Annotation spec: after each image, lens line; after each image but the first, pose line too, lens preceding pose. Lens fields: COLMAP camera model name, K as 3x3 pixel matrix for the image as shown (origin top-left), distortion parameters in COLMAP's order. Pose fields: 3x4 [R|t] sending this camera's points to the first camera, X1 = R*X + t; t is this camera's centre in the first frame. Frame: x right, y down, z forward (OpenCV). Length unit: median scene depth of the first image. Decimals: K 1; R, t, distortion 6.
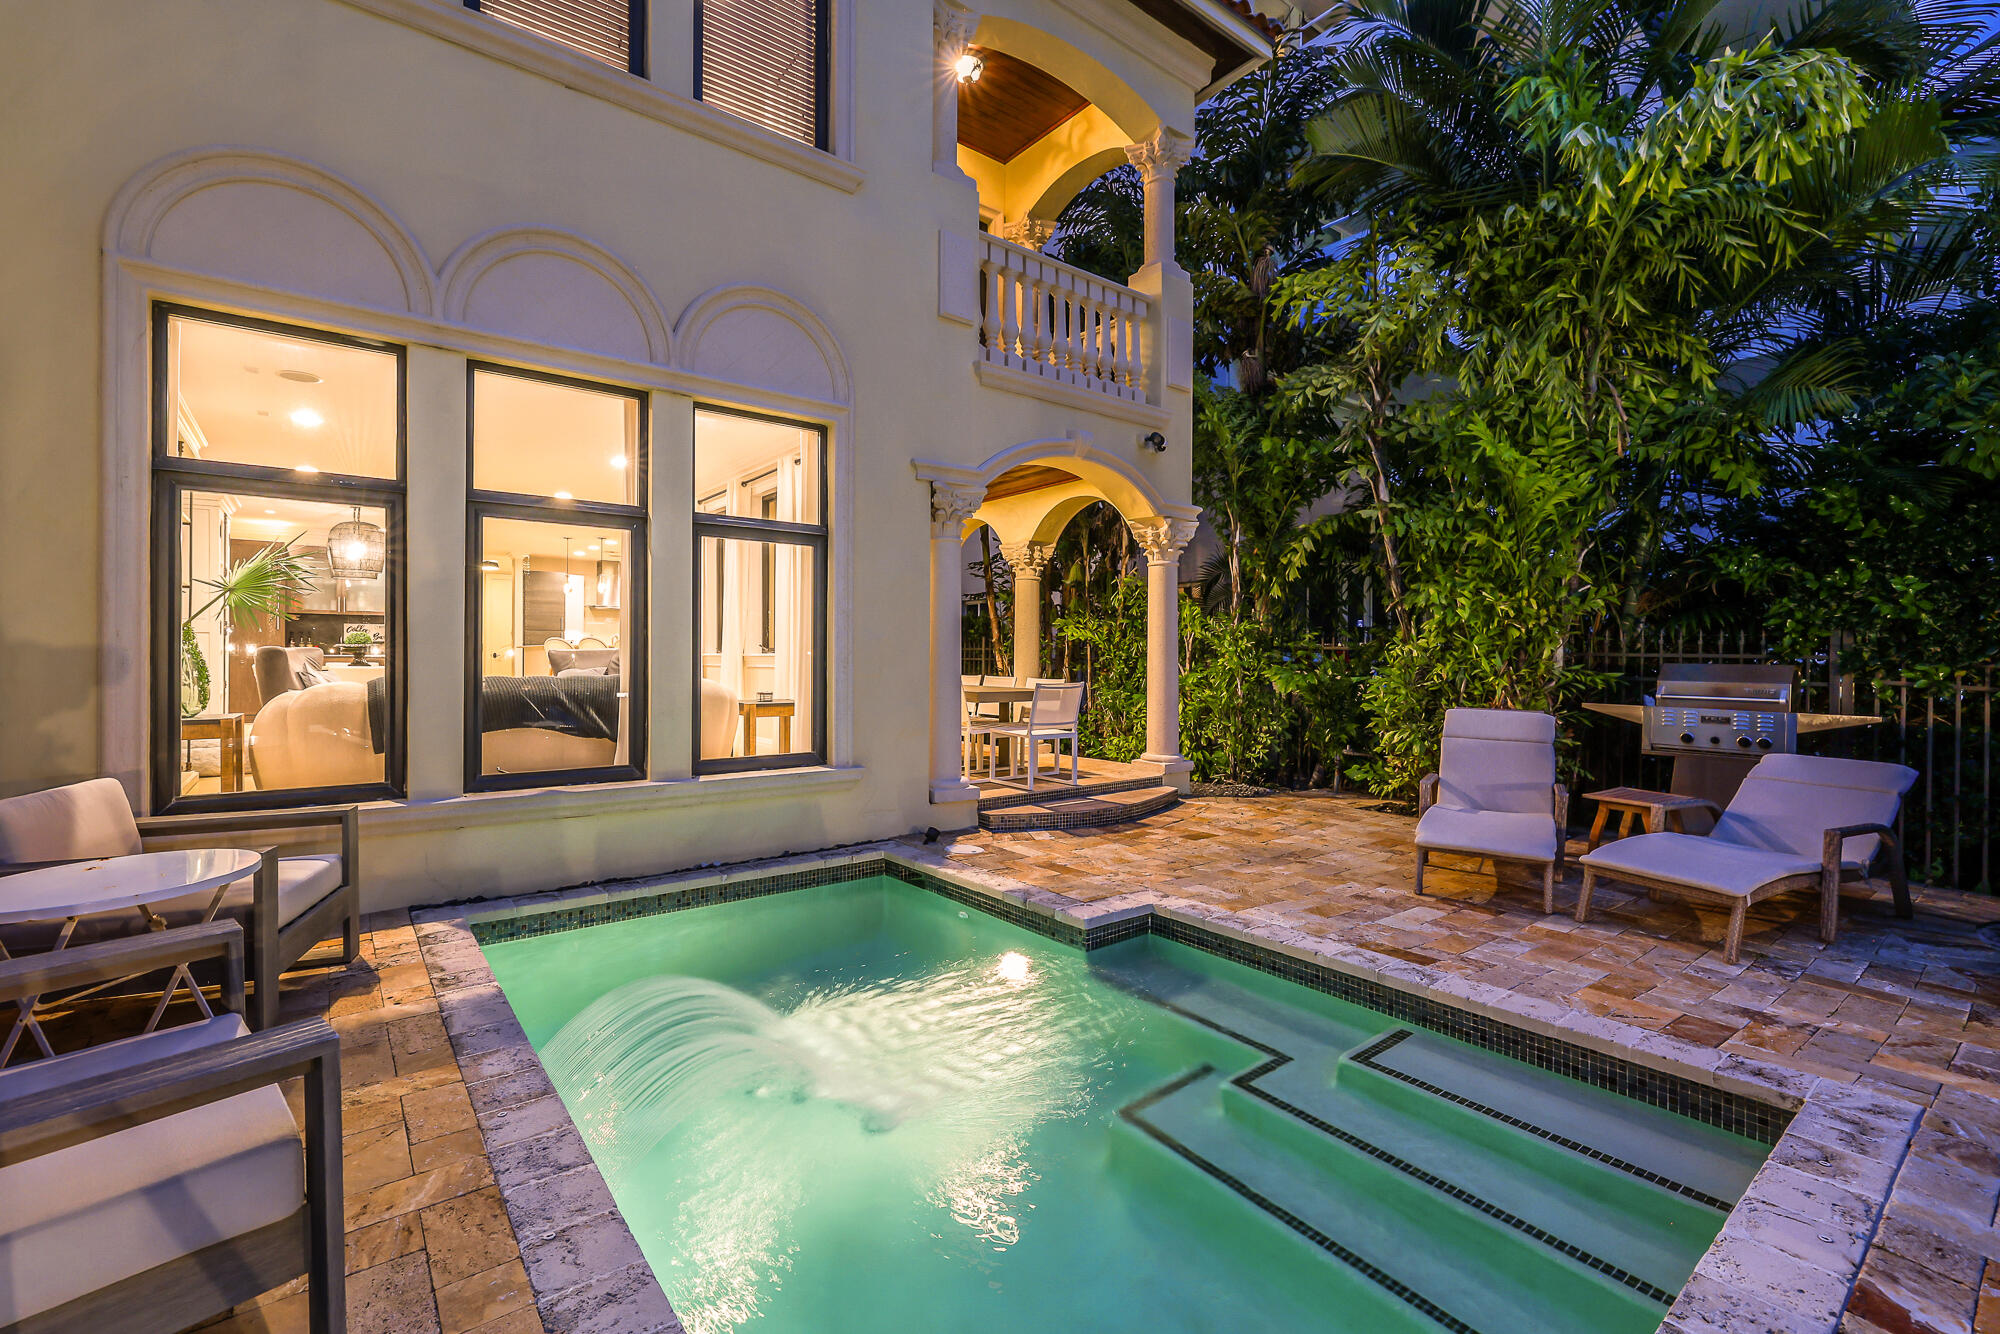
lens RADIAL K [[856.7, 0, 981.0], [0, 856.7, 654.9], [0, 0, 1]] dist [-0.000271, -0.000543]
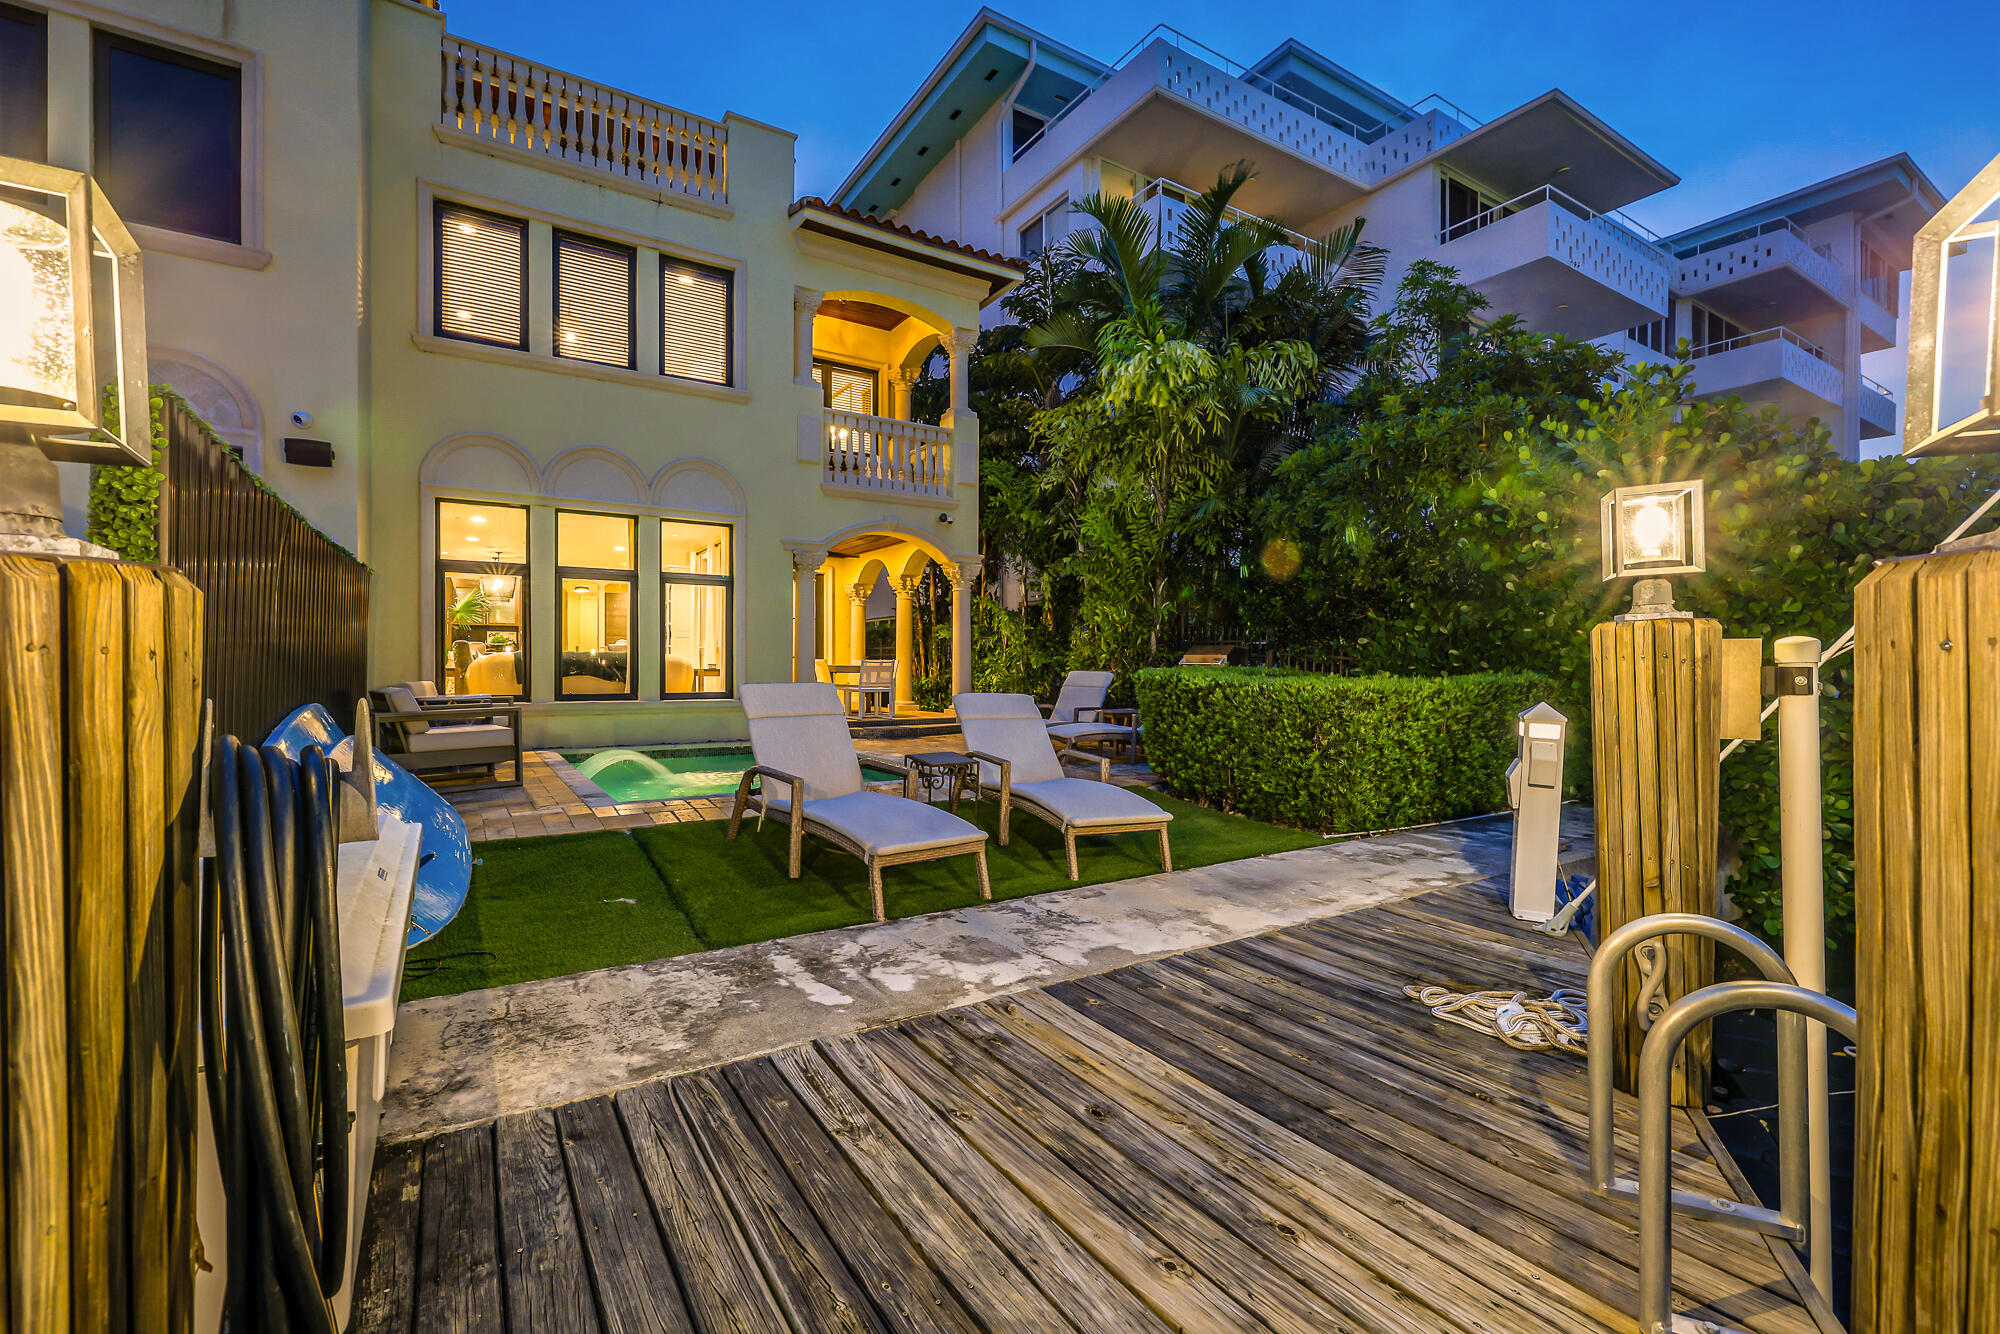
lens RADIAL K [[856.7, 0, 980.4], [0, 856.7, 669.0], [0, 0, 1]] dist [-0.000271, -0.000543]
pose [[0.994981, -0.001897, -0.100049, 0.612460], [0.002314, 0.999989, 0.004050, 0.058083], [0.100041, -0.004261, 0.994974, -0.940359]]
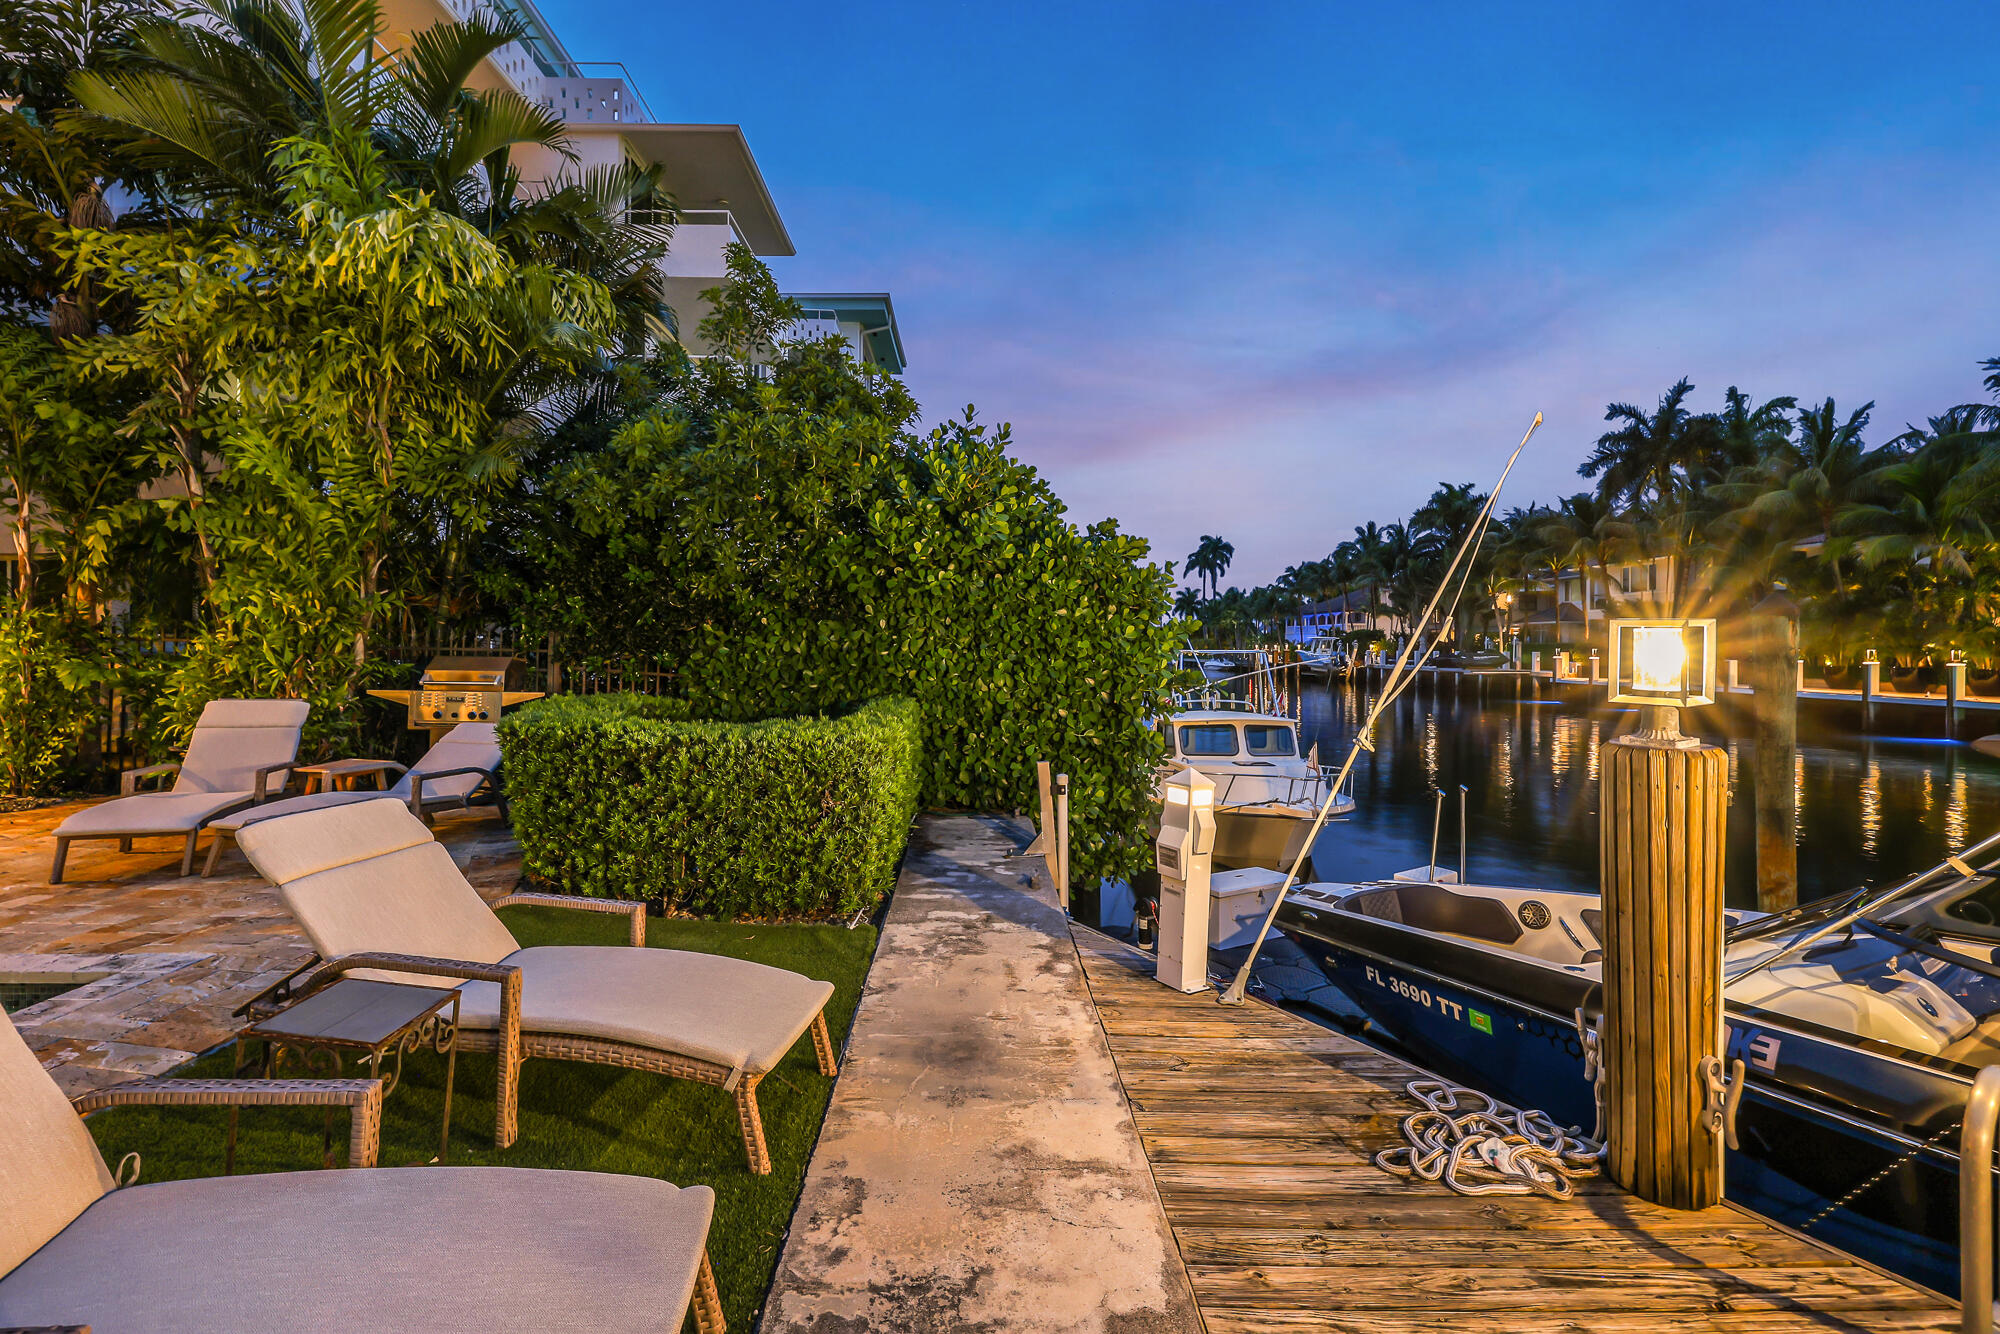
lens RADIAL K [[856.7, 0, 980.6], [0, 856.7, 648.4], [0, 0, 1]] dist [-0.000271, -0.000543]
pose [[0.606588, -0.002736, 0.795012, 0.321522], [-0.005597, 0.999955, 0.007712, -0.017206], [-0.794997, -0.009128, 0.606545, -0.457291]]
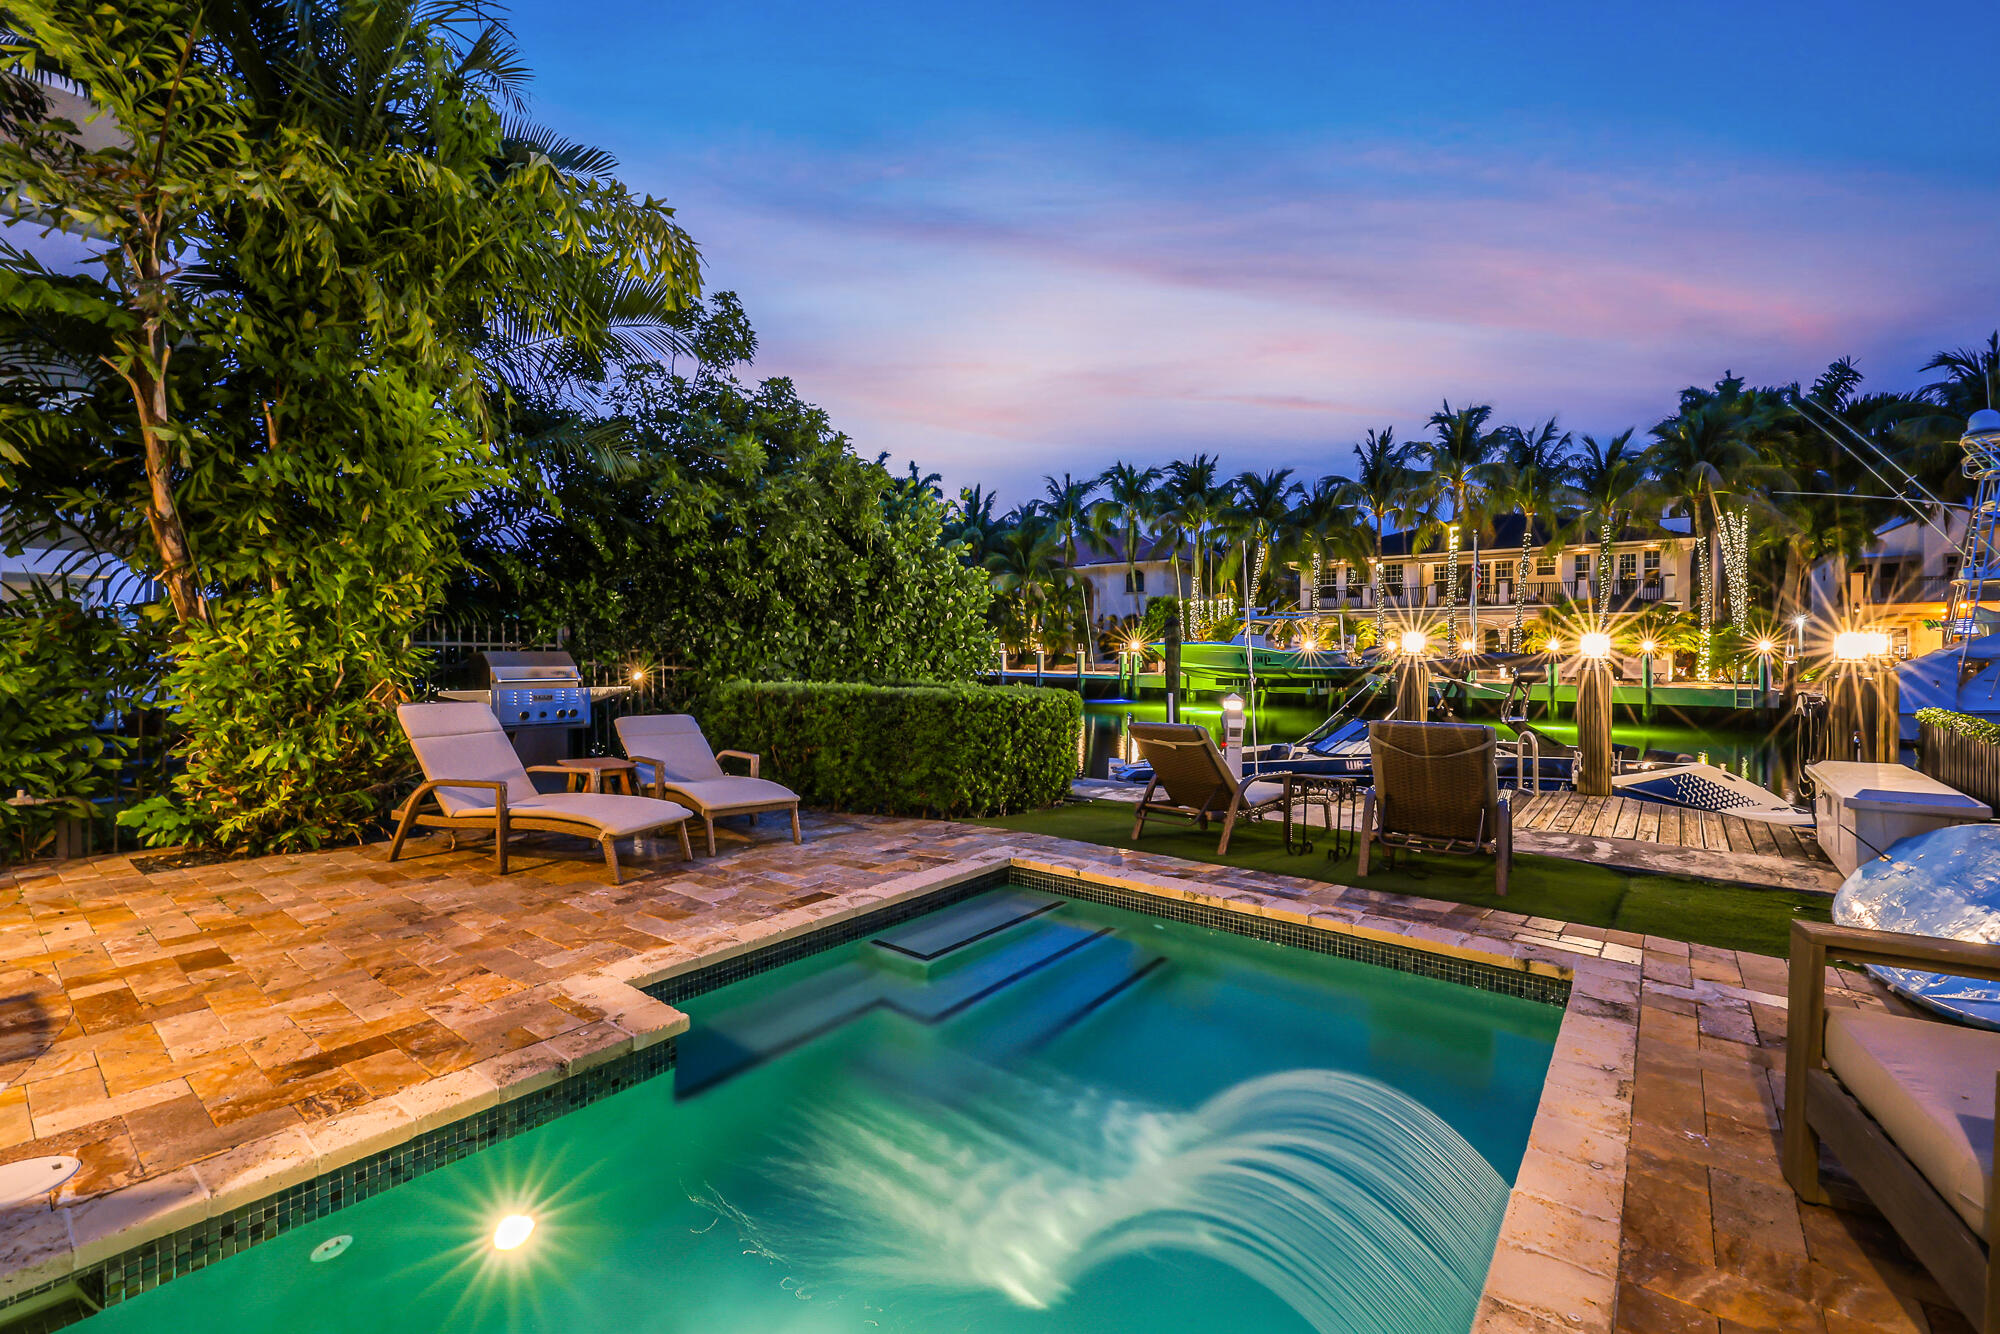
lens RADIAL K [[856.7, 0, 983.6], [0, 856.7, 640.2], [0, 0, 1]] dist [-0.000271, -0.000543]
pose [[-0.237725, 0.001280, 0.971332, -0.496570], [-0.006263, 0.999976, -0.002851, -0.005849], [-0.971312, -0.006761, -0.237712, 0.722769]]
